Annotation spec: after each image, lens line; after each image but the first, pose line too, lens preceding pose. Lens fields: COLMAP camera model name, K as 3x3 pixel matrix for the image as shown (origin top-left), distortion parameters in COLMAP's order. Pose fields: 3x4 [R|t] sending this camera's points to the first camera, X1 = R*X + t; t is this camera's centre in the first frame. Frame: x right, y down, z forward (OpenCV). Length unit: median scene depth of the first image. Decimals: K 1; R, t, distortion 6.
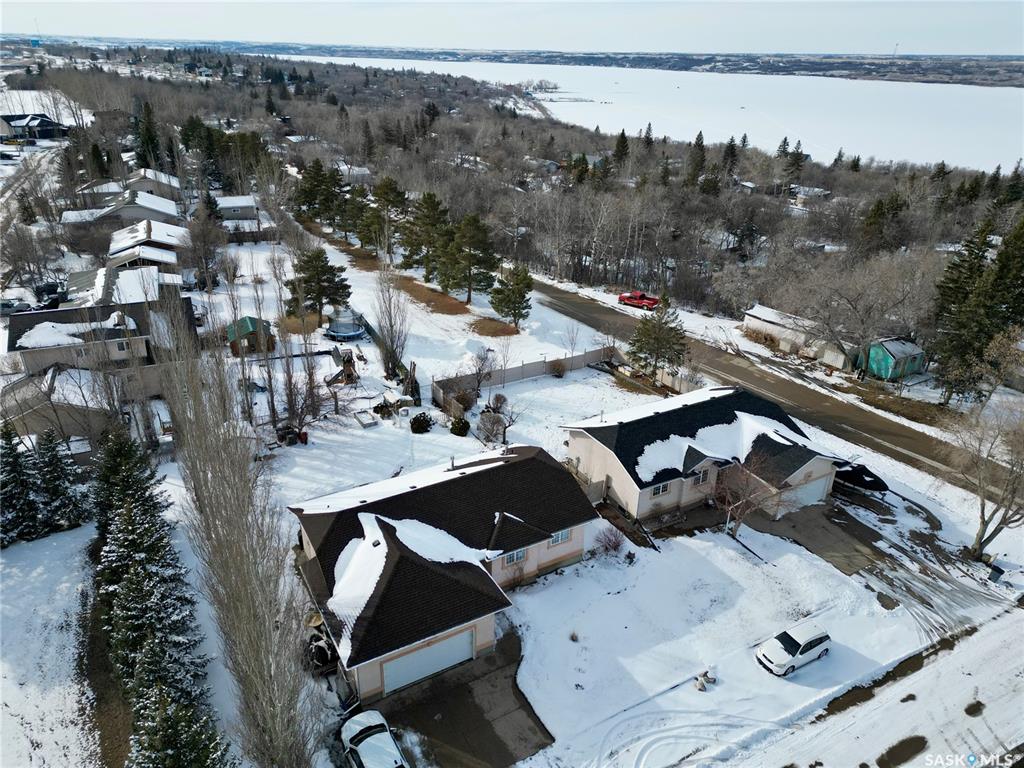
lens RADIAL K [[714.3, 0, 512.0], [0, 714.3, 384.0], [0, 0, 1]] dist [0.099719, -0.098776]
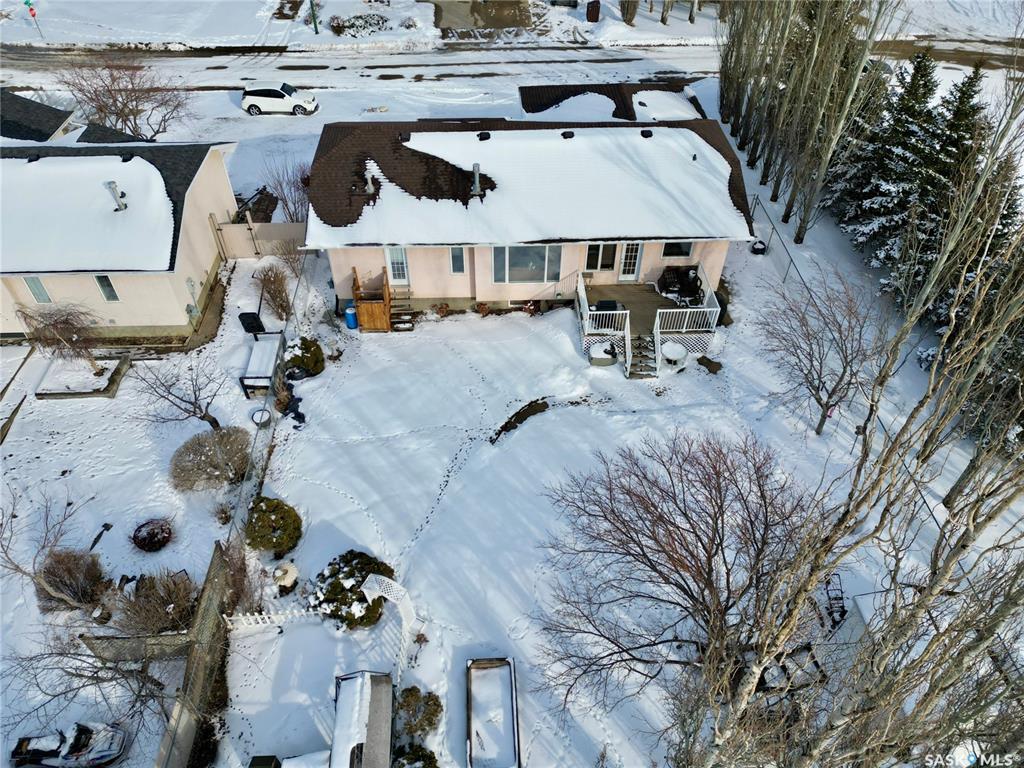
lens RADIAL K [[714.3, 0, 512.0], [0, 714.3, 384.0], [0, 0, 1]] dist [0.099719, -0.098776]
pose [[-0.888750, -0.334999, 0.312887, -0.347178], [0.170828, 0.391353, 0.904246, -0.340470], [-0.425371, 0.857099, -0.290588, 1.306335]]
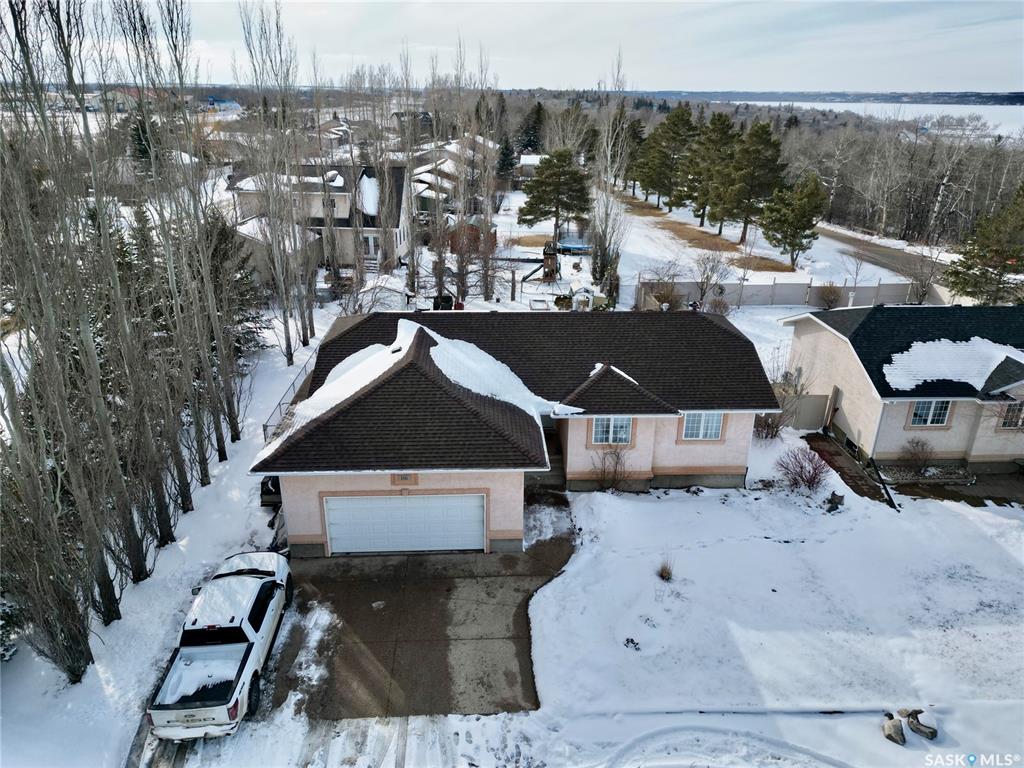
lens RADIAL K [[714.3, 0, 512.0], [0, 714.3, 384.0], [0, 0, 1]] dist [0.099719, -0.098776]
pose [[0.890134, 0.164256, -0.425067, 0.164652], [-0.186844, 0.982320, -0.011678, 0.201200], [0.415634, 0.089816, 0.905086, 0.371154]]
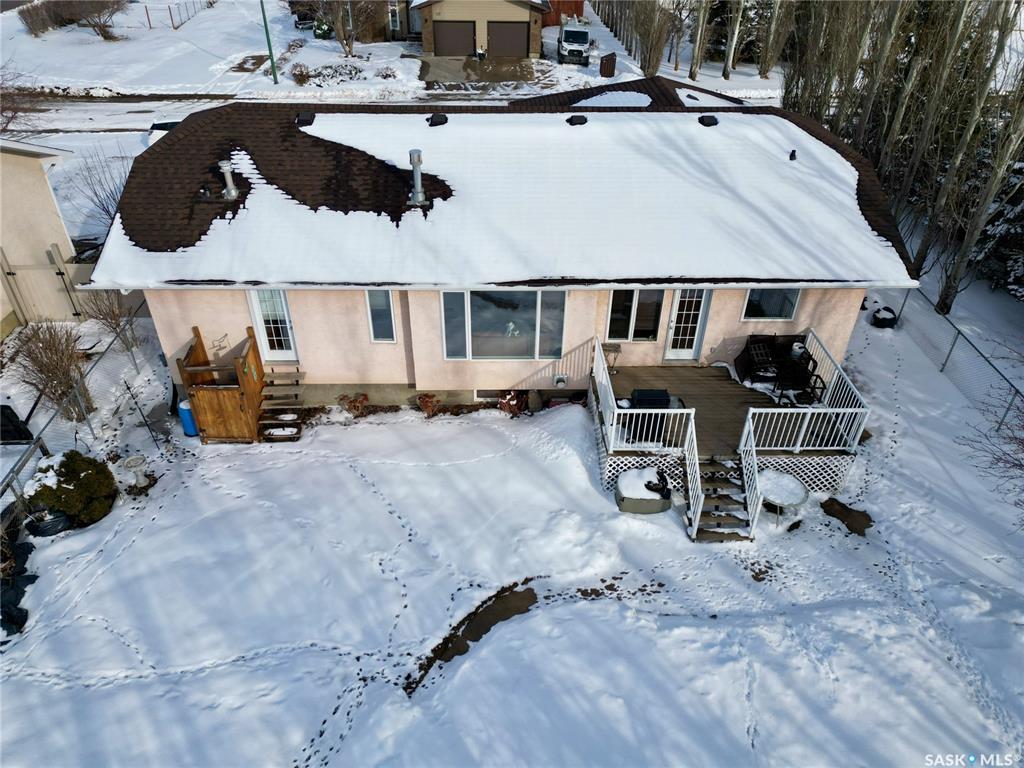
lens RADIAL K [[714.3, 0, 512.0], [0, 714.3, 384.0], [0, 0, 1]] dist [0.099719, -0.098776]
pose [[-0.879284, -0.295656, 0.373425, -0.275800], [0.175233, 0.528222, 0.830828, -0.104301], [-0.442891, 0.795970, -0.412649, 1.201950]]
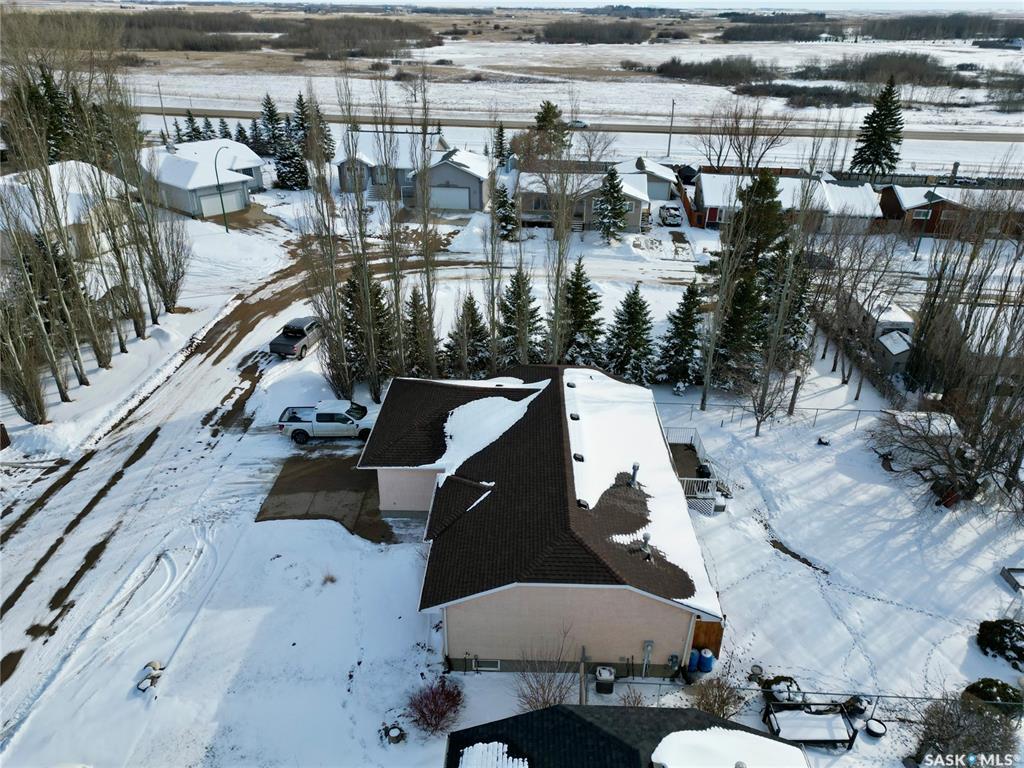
lens RADIAL K [[714.3, 0, 512.0], [0, 714.3, 384.0], [0, 0, 1]] dist [0.099719, -0.098776]
pose [[-0.517889, 0.375885, -0.768441, 0.422269], [-0.374949, 0.707665, 0.598852, -0.279003], [0.768898, 0.598265, -0.225554, 1.019933]]
